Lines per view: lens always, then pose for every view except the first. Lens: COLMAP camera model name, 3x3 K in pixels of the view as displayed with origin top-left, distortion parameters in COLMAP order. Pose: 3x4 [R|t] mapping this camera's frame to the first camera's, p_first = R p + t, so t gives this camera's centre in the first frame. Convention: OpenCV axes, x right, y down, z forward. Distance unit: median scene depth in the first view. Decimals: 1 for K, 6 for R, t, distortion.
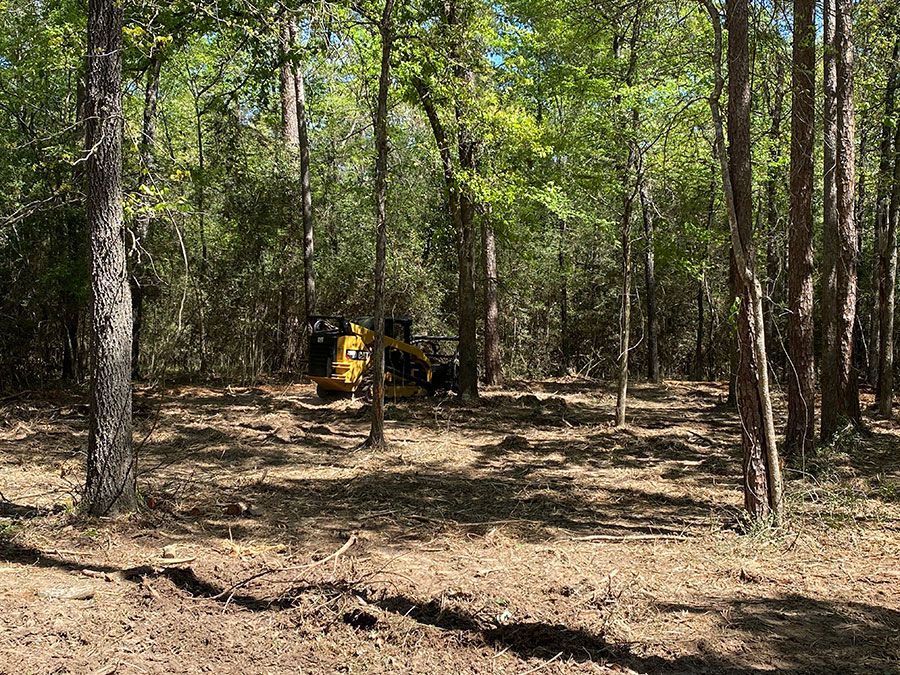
lens RADIAL K [[1039.1, 0, 459.3], [0, 1039.1, 320.3], [0, 0, 1]] dist [0.130773, -0.508401]
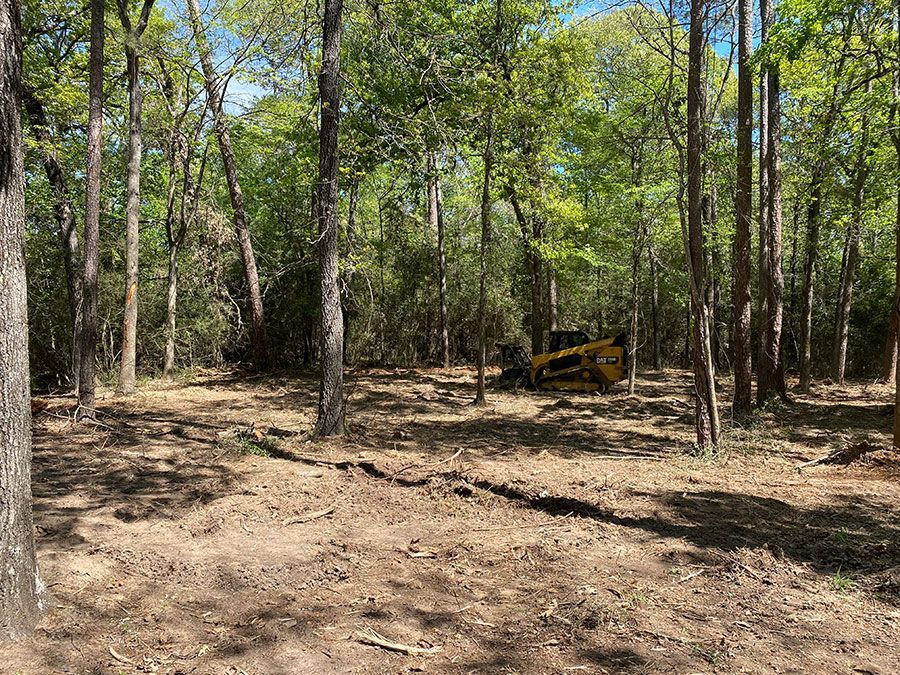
lens RADIAL K [[710.3, 0, 450.0], [0, 710.3, 337.5], [0, 0, 1]] dist [0.004884, -0.001529]
pose [[0.988565, 0.003991, -0.150740, 0.044580], [-0.003476, 0.999987, 0.003679, 0.008292], [0.150753, -0.003113, 0.988567, -0.147696]]
